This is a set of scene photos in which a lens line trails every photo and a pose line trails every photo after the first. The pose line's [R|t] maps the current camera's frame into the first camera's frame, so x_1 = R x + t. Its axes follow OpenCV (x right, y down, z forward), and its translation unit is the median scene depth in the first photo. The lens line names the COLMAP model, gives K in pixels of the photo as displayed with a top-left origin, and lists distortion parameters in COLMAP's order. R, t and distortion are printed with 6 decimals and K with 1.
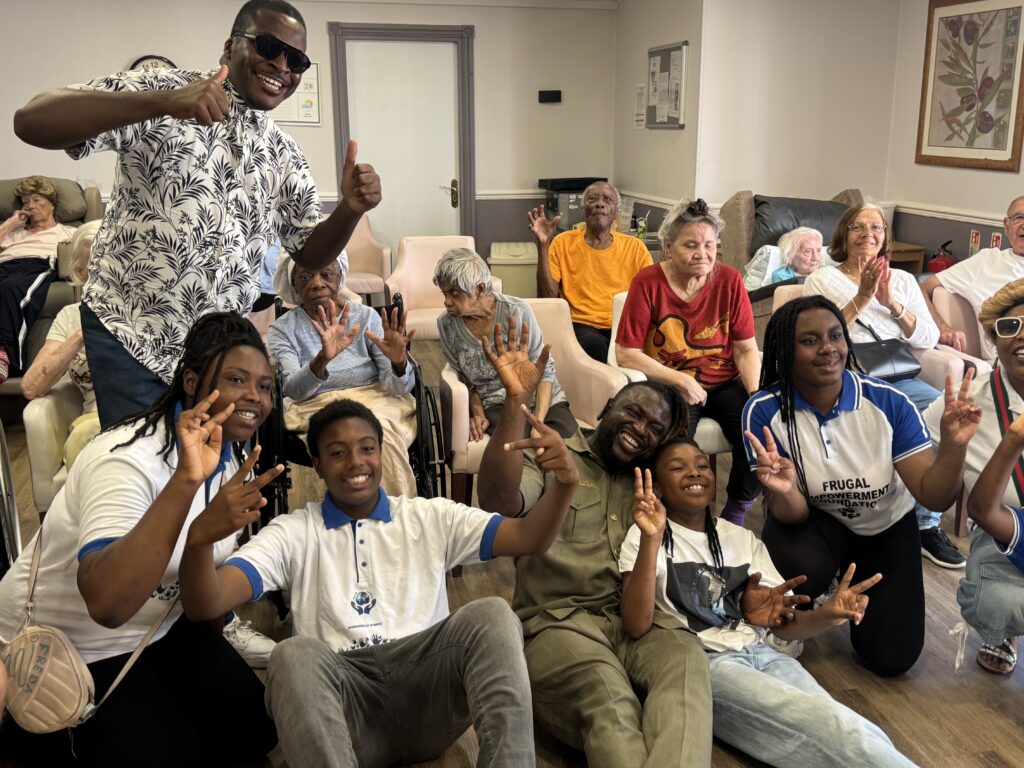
lens RADIAL K [[1049.1, 0, 524.7], [0, 1049.1, 386.2], [0, 0, 1]] dist [0.148241, -0.304504]
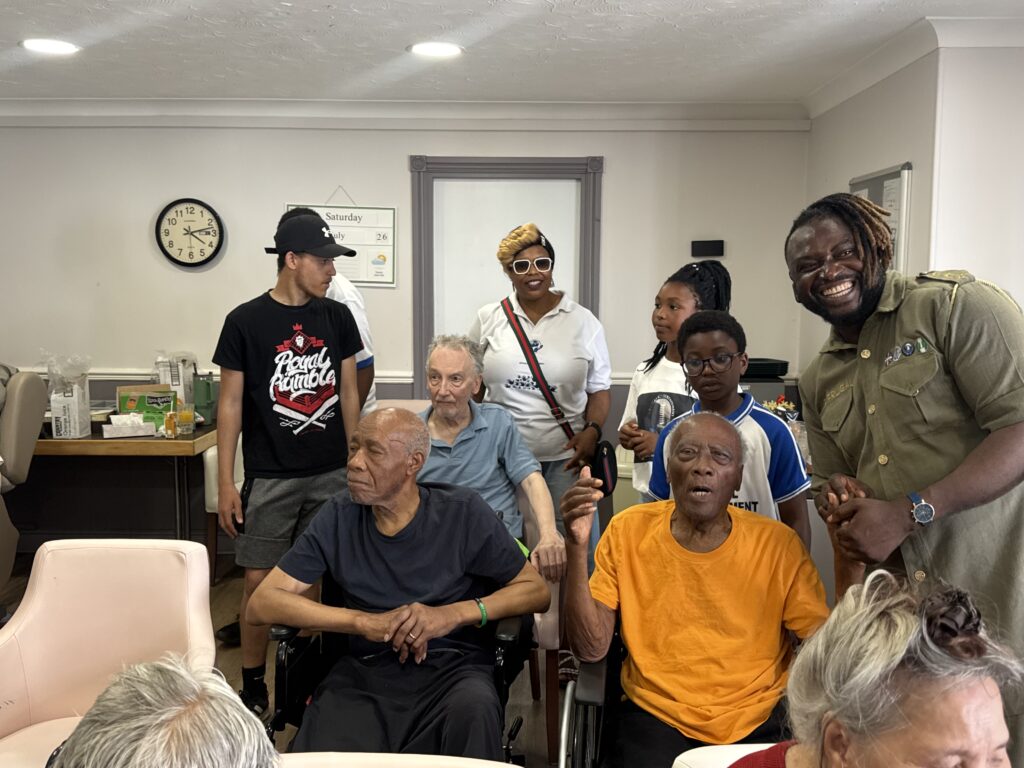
lens RADIAL K [[1000.5, 0, 509.4], [0, 1000.5, 371.5], [0, 0, 1]] dist [0.146635, -0.225419]
pose [[0.968705, 0.028824, -0.246535, 0.082450], [-0.064426, 0.988392, -0.137589, -0.114015], [0.239707, 0.149167, 0.959317, 0.418876]]
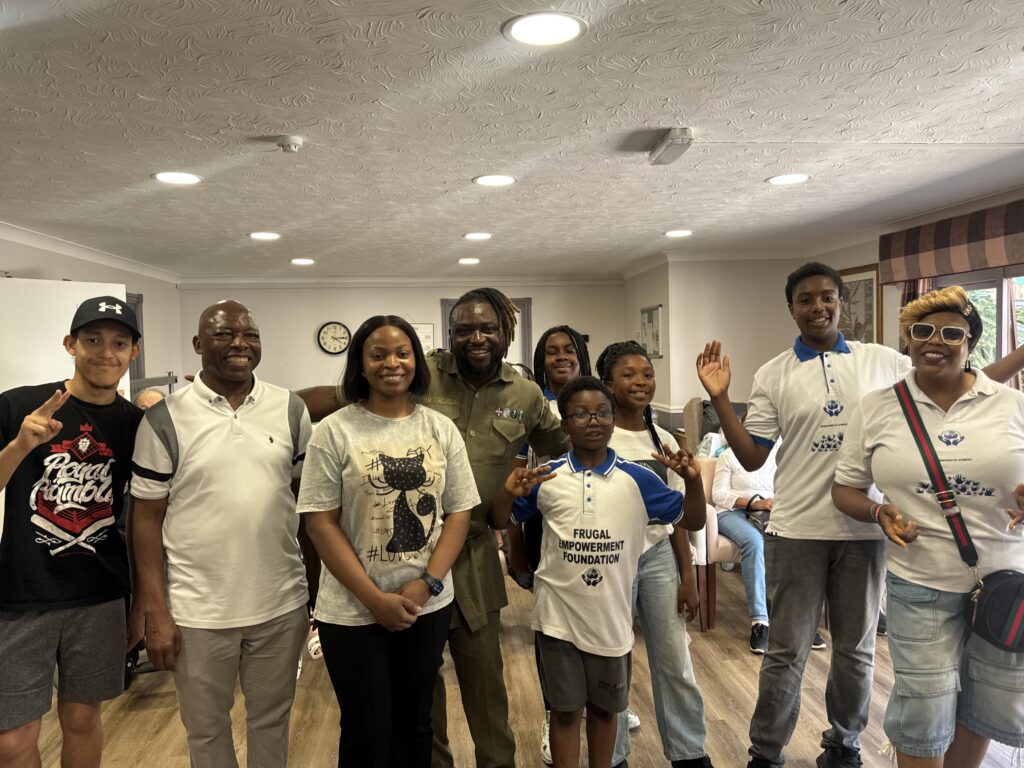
lens RADIAL K [[766.8, 0, 512.1], [0, 766.8, 383.4], [0, 0, 1]] dist [0.057329, -0.102019]
pose [[0.991890, -0.016728, -0.125992, 0.082793], [-0.008908, 0.979714, -0.200203, 0.019039], [0.126785, 0.199702, 0.971620, -0.111422]]
